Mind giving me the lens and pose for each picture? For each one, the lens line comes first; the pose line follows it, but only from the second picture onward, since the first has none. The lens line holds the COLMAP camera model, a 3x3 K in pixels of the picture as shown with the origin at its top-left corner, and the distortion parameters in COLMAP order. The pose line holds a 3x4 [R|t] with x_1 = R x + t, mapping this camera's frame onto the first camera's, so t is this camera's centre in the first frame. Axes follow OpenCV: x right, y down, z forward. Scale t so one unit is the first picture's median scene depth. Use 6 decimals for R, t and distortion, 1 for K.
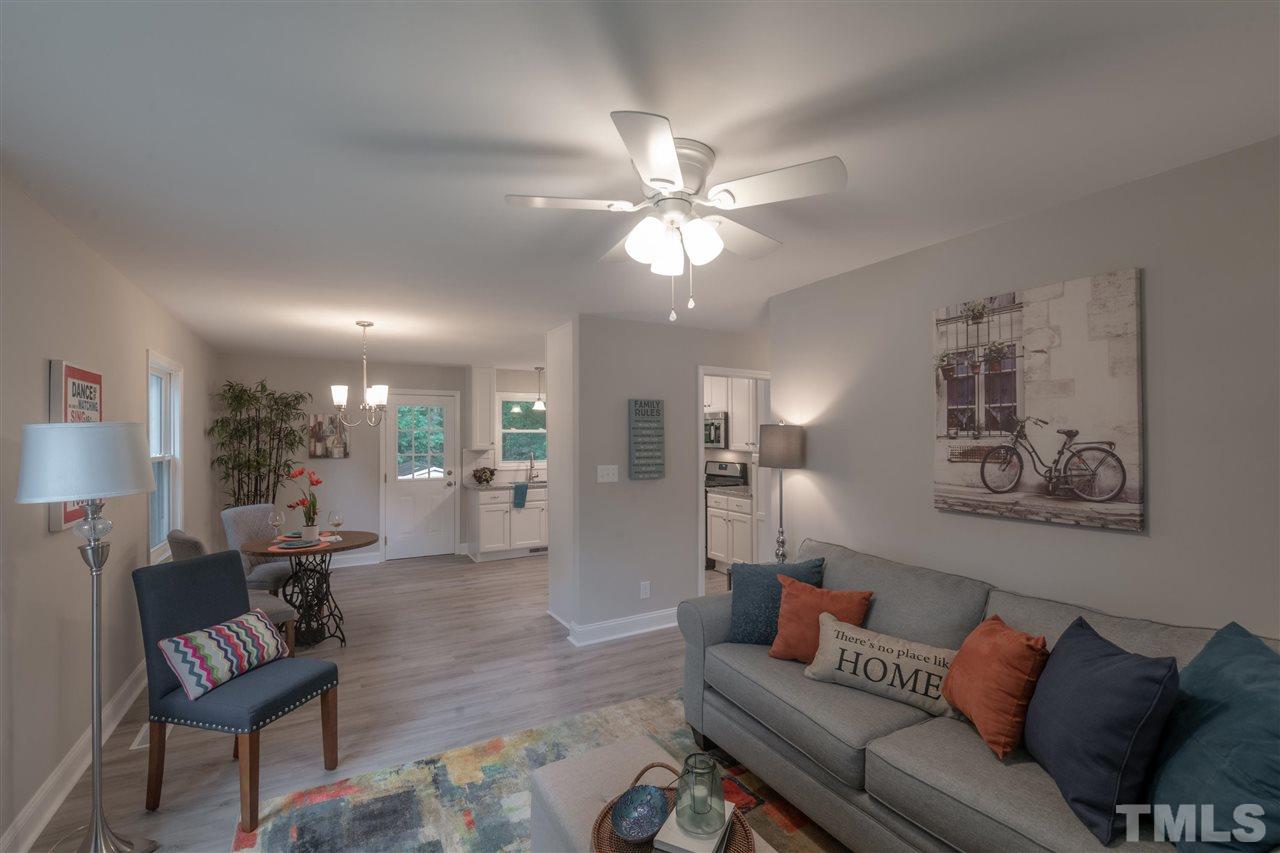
lens RADIAL K [[555.1, 0, 621.3], [0, 555.1, 434.8], [0, 0, 1]] dist [-0.008377, -0.002521]
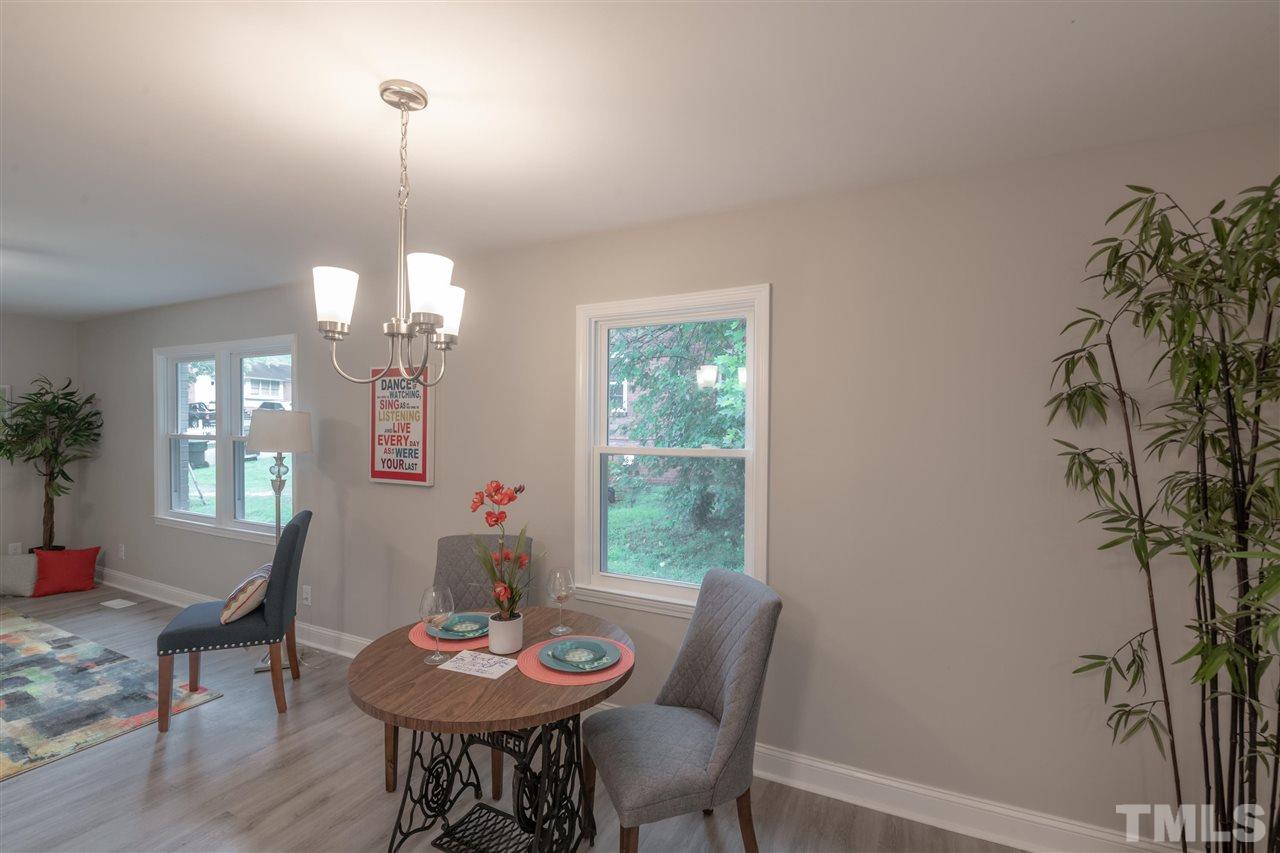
lens RADIAL K [[555.1, 0, 614.0], [0, 555.1, 431.6], [0, 0, 1]] dist [-0.008377, -0.002521]
pose [[-0.823484, 0.005124, -0.567316, -0.635788], [-0.000272, 0.999956, 0.009426, 0.021792], [0.567339, 0.007917, -0.823446, 2.344493]]
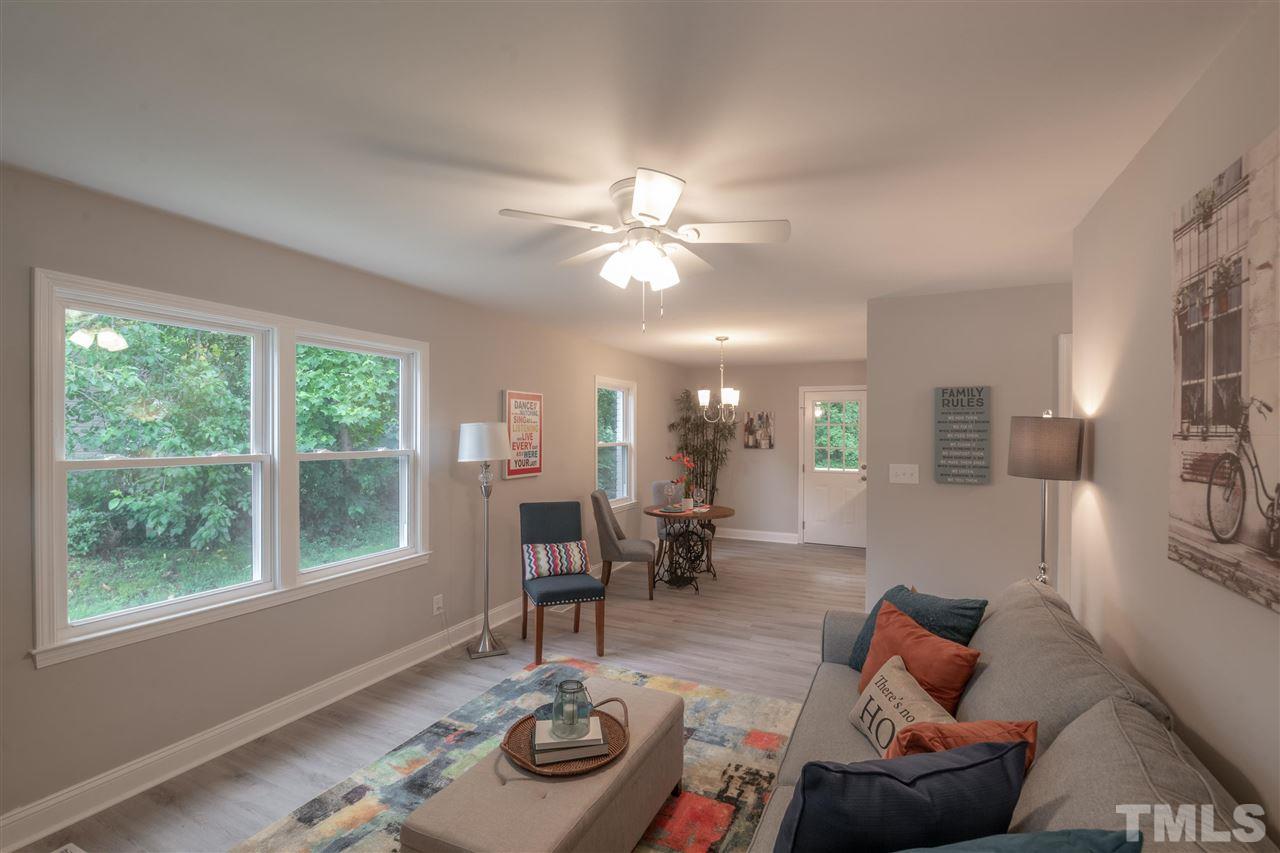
lens RADIAL K [[555.1, 0, 632.7], [0, 555.1, 433.8], [0, 0, 1]] dist [-0.008377, -0.002521]
pose [[0.577942, 0.009252, -0.816025, 0.727668], [-0.001685, 0.999947, 0.010144, -0.003004], [0.816076, -0.004488, 0.577927, 0.217189]]
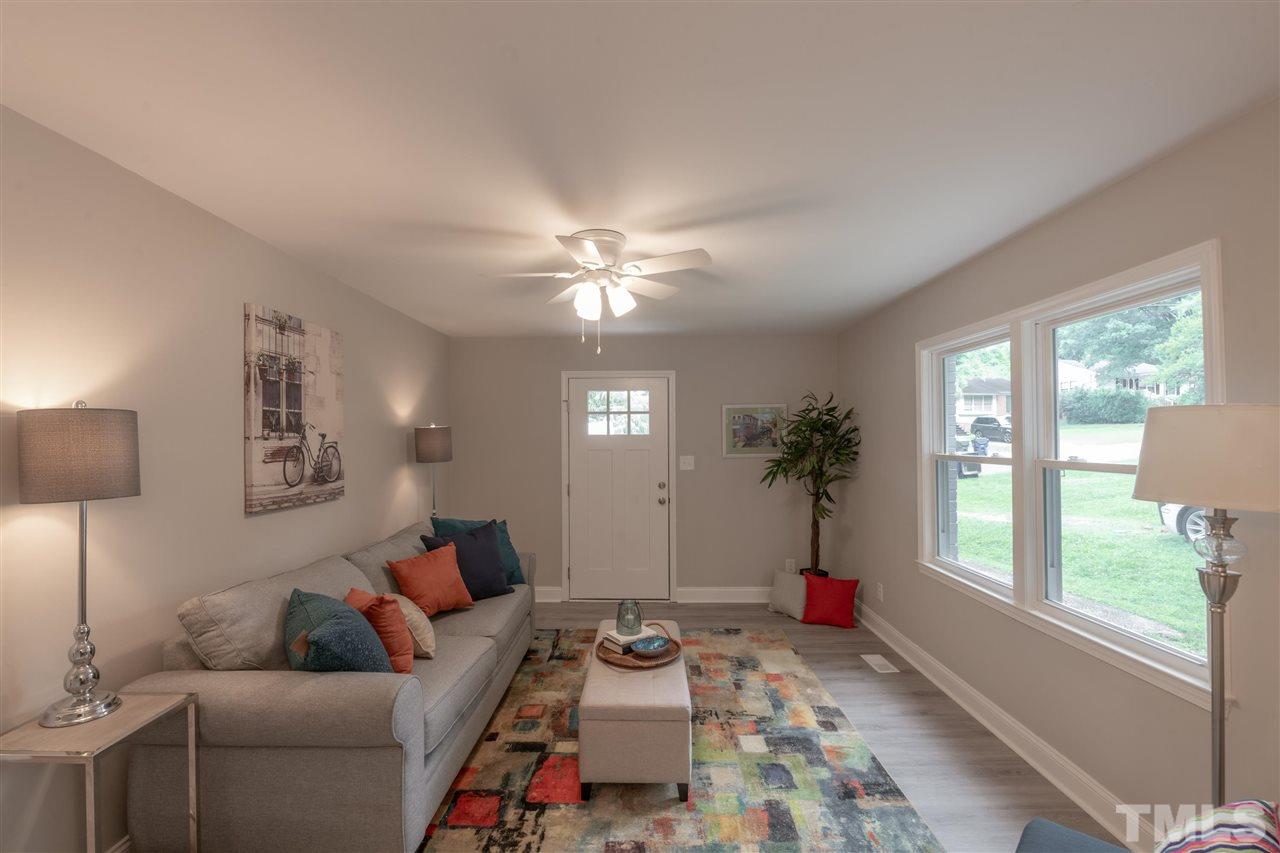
lens RADIAL K [[555.1, 0, 640.1], [0, 555.1, 432.0], [0, 0, 1]] dist [-0.008377, -0.002521]
pose [[-0.875242, 0.014564, 0.483466, -0.480510], [0.005108, 0.999769, -0.020869, 0.017523], [-0.483658, -0.015796, -0.875114, 1.545548]]
